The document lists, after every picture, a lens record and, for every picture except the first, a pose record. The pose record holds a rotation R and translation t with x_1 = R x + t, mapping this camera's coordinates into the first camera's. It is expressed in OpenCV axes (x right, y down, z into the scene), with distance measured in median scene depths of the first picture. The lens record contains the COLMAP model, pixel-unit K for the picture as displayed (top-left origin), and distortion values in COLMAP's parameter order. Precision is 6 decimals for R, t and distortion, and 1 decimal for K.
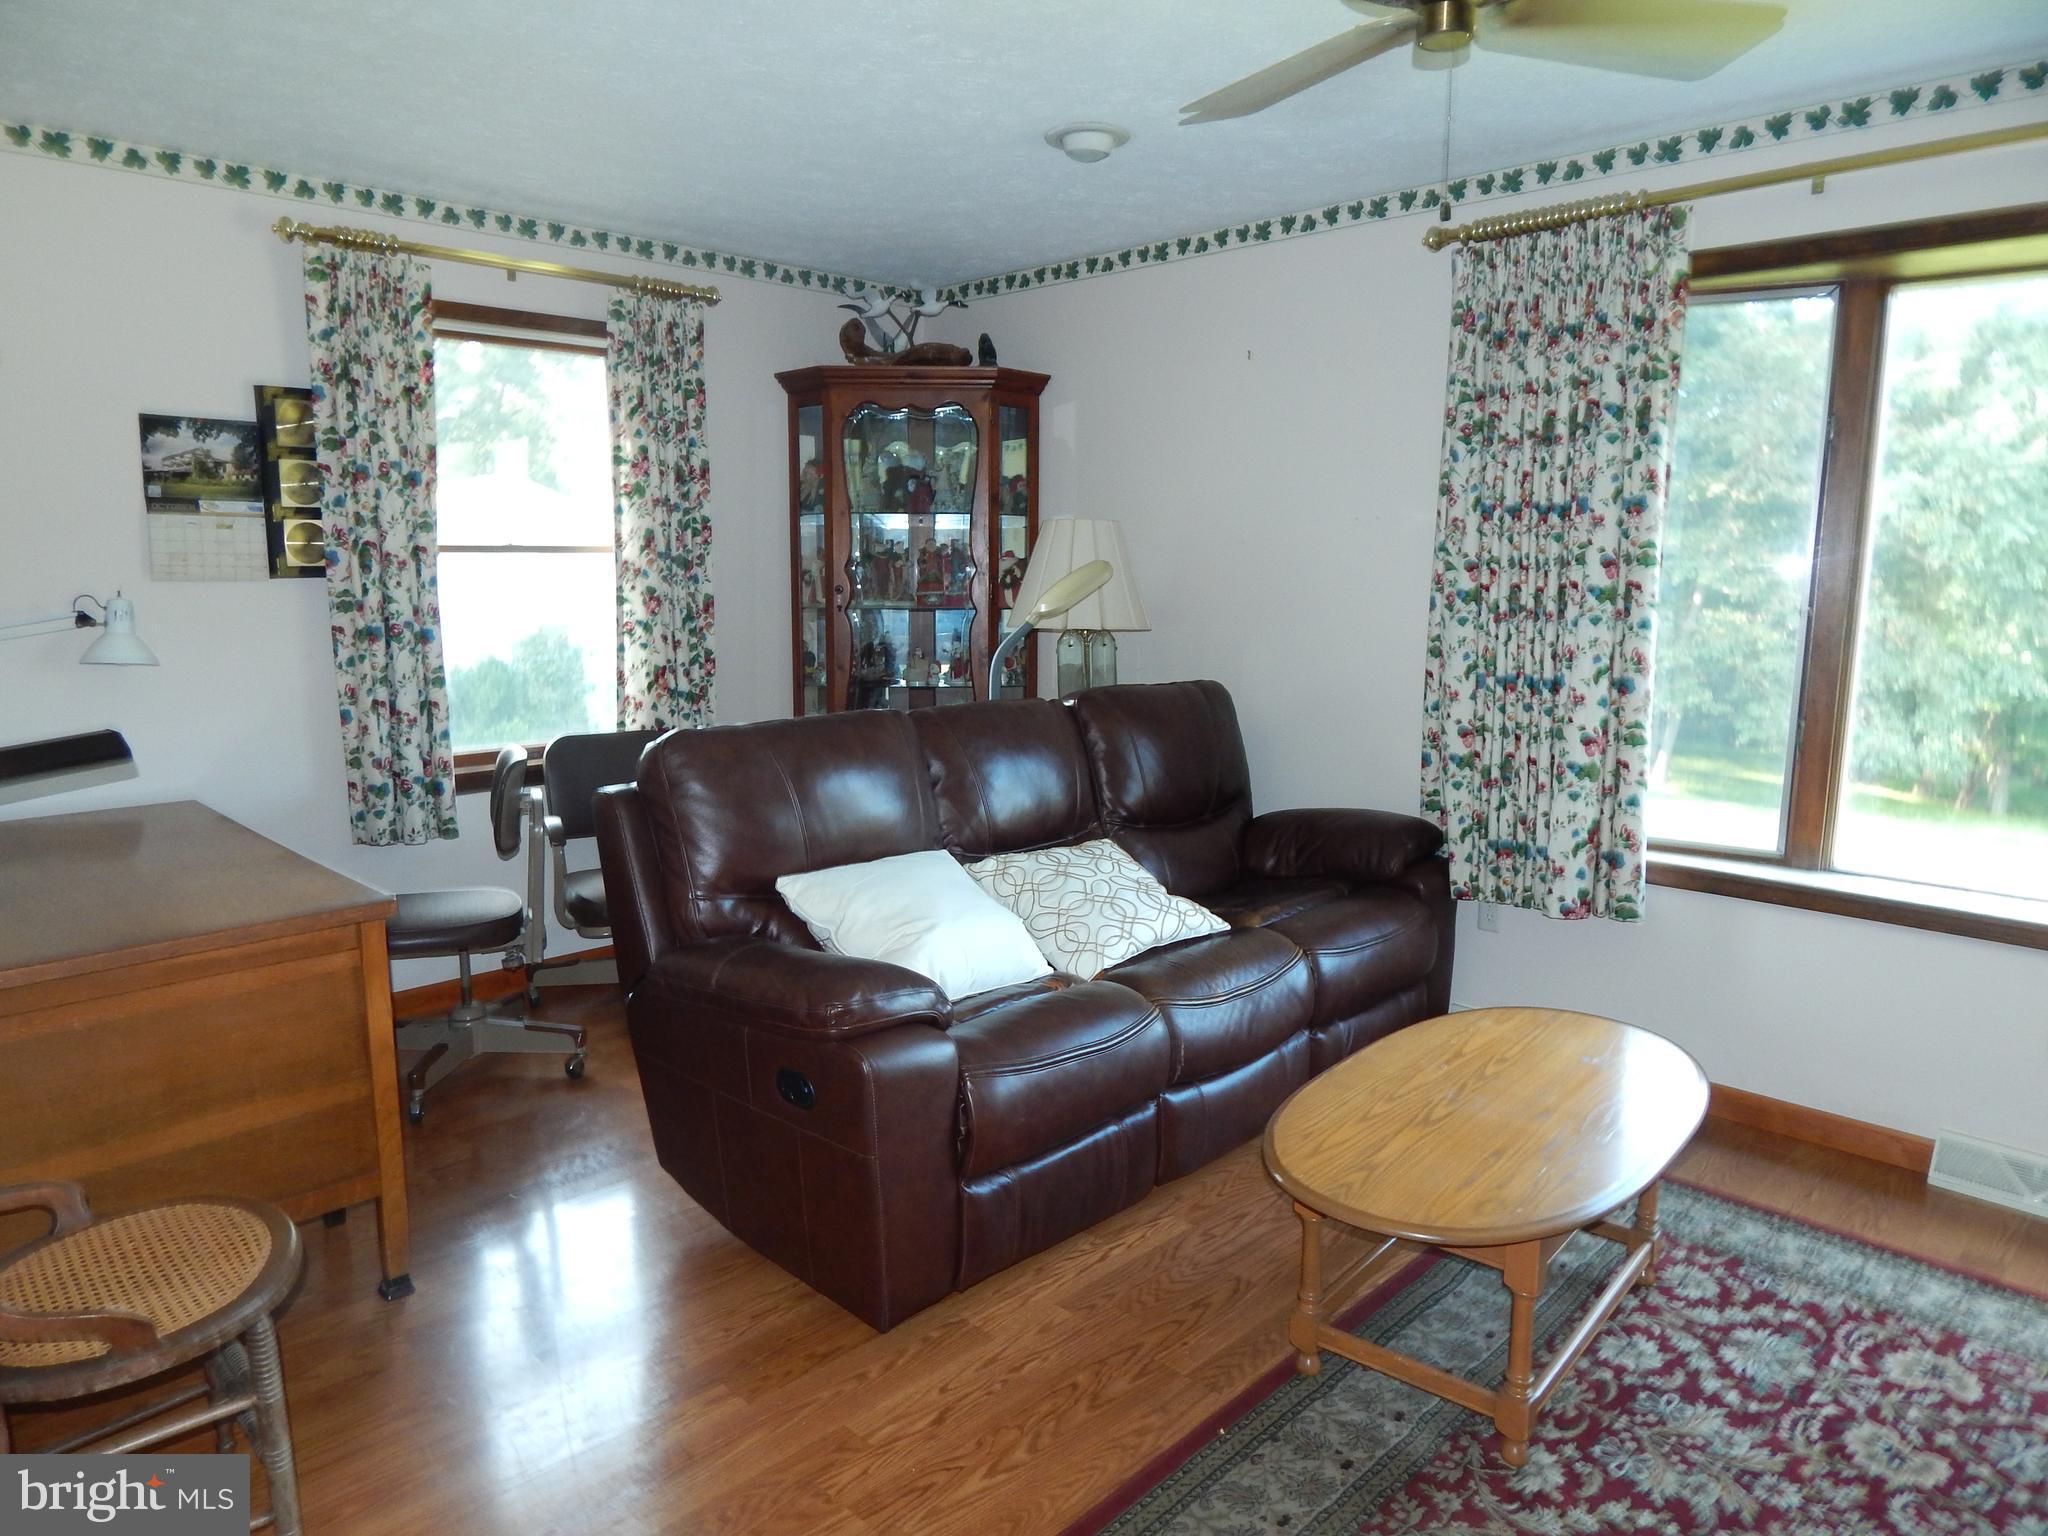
lens RADIAL K [[1351.0, 0, 996.8], [0, 1351.0, 765.4], [0, 0, 1]] dist [0.004624, 0.000191]
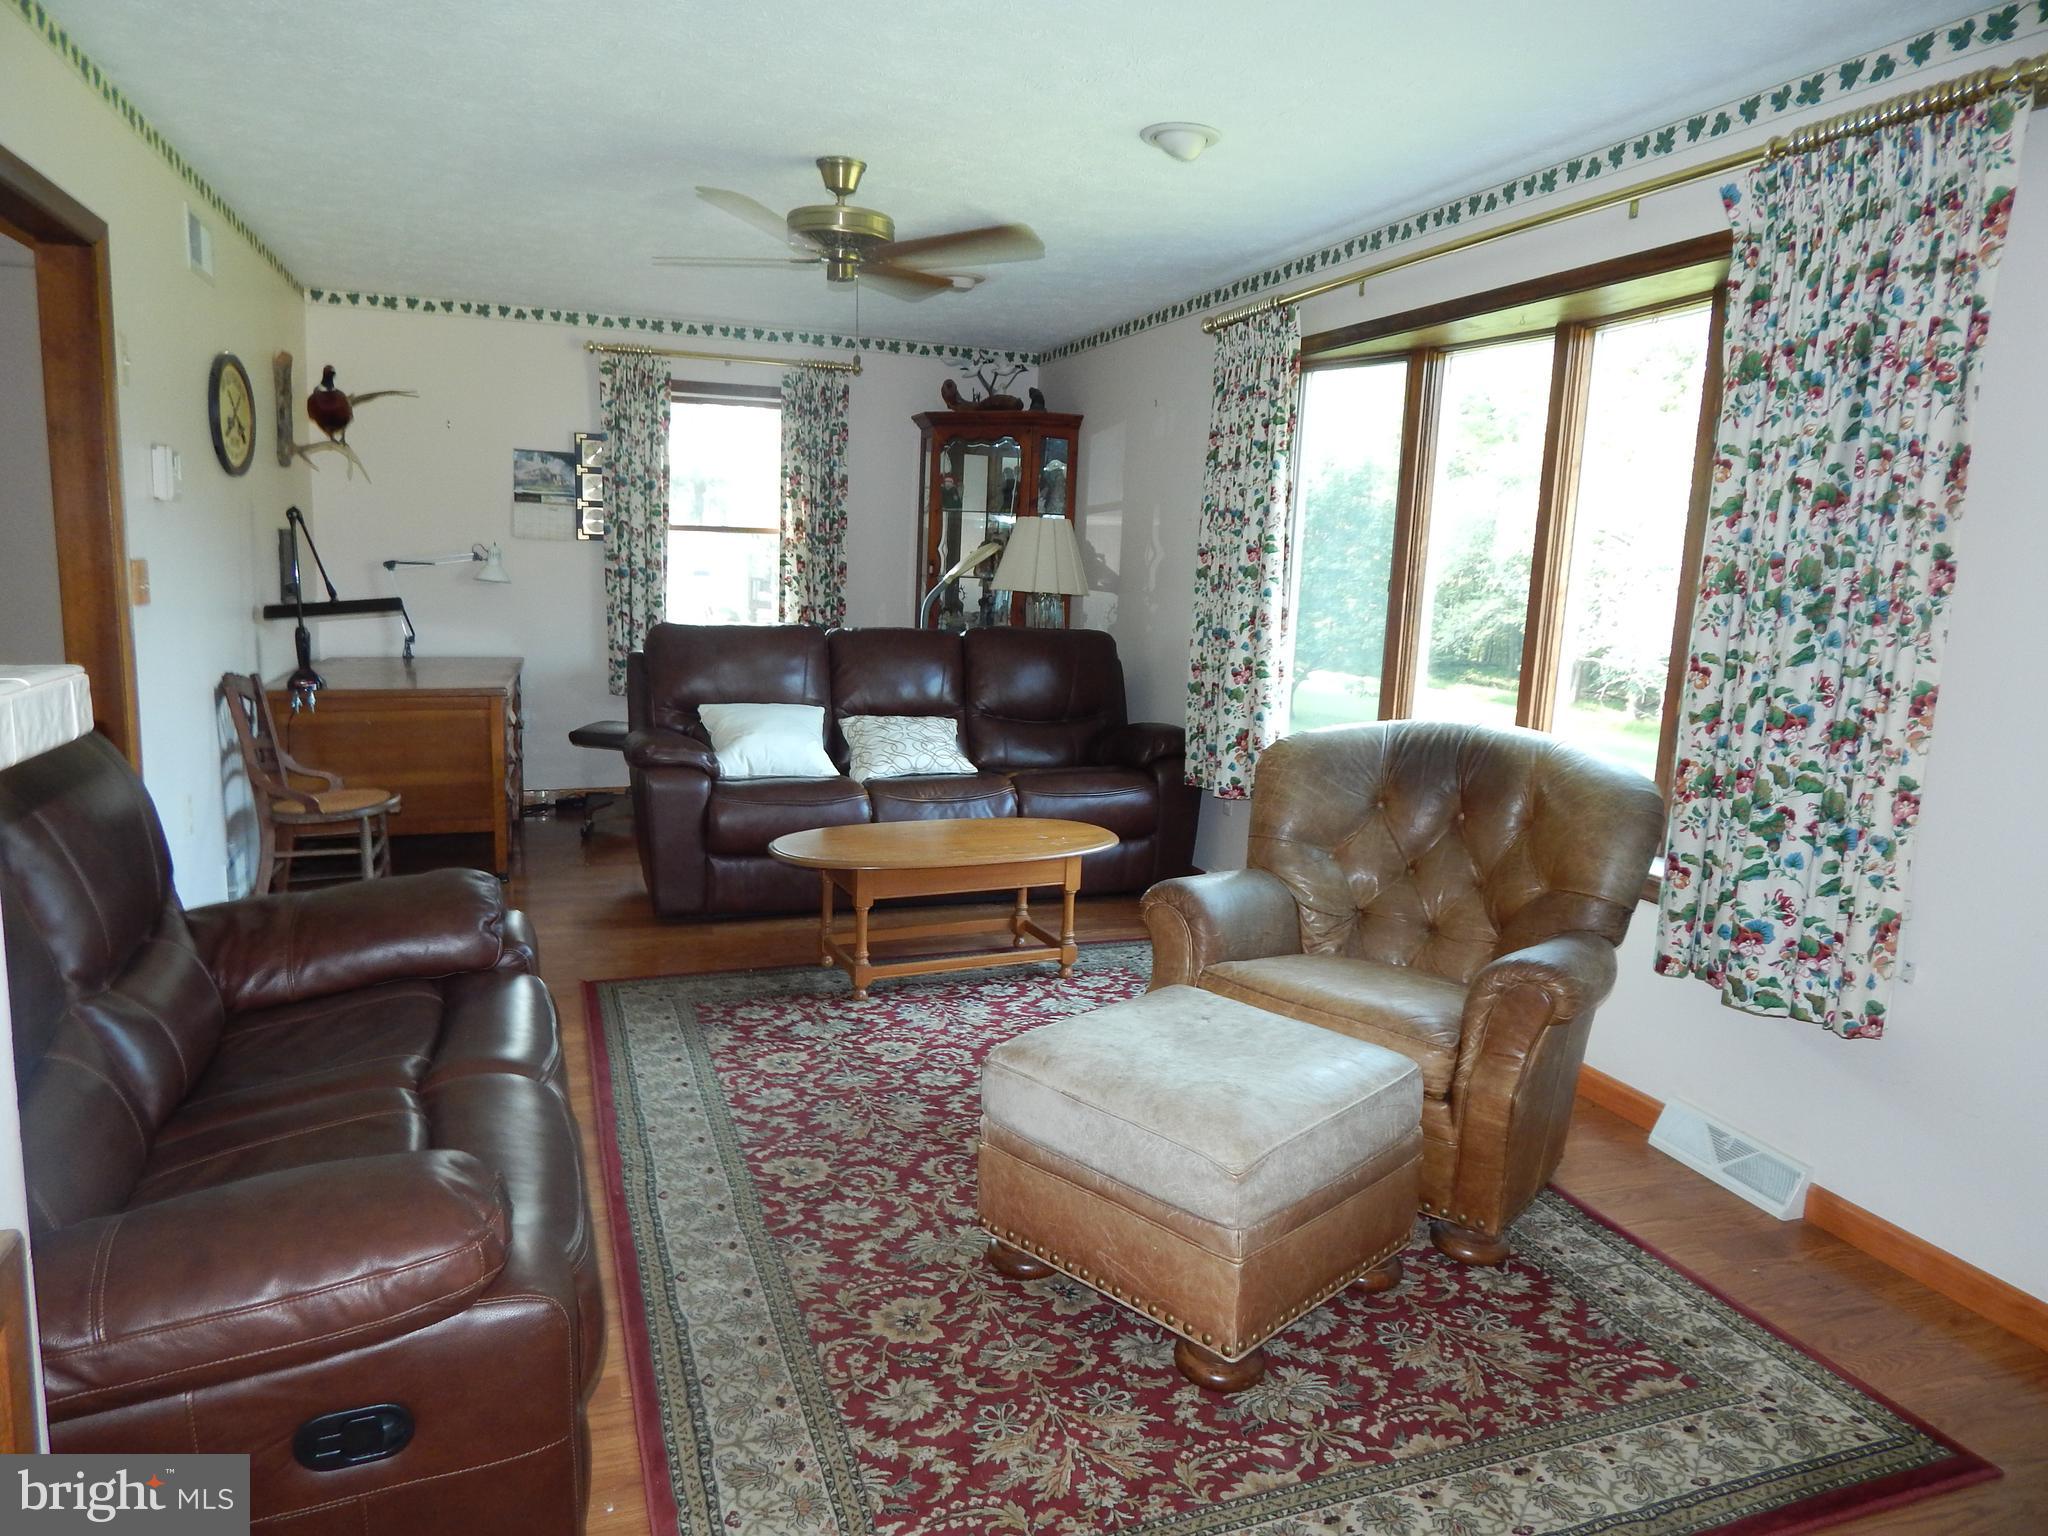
lens RADIAL K [[1351.0, 0, 1018.8], [0, 1351.0, 772.4], [0, 0, 1]] dist [0.004624, 0.000191]
pose [[0.903599, 0.097039, -0.417243, 0.678272], [-0.097542, 0.995027, 0.020173, 0.065622], [0.417126, 0.022470, 0.908571, -0.330504]]
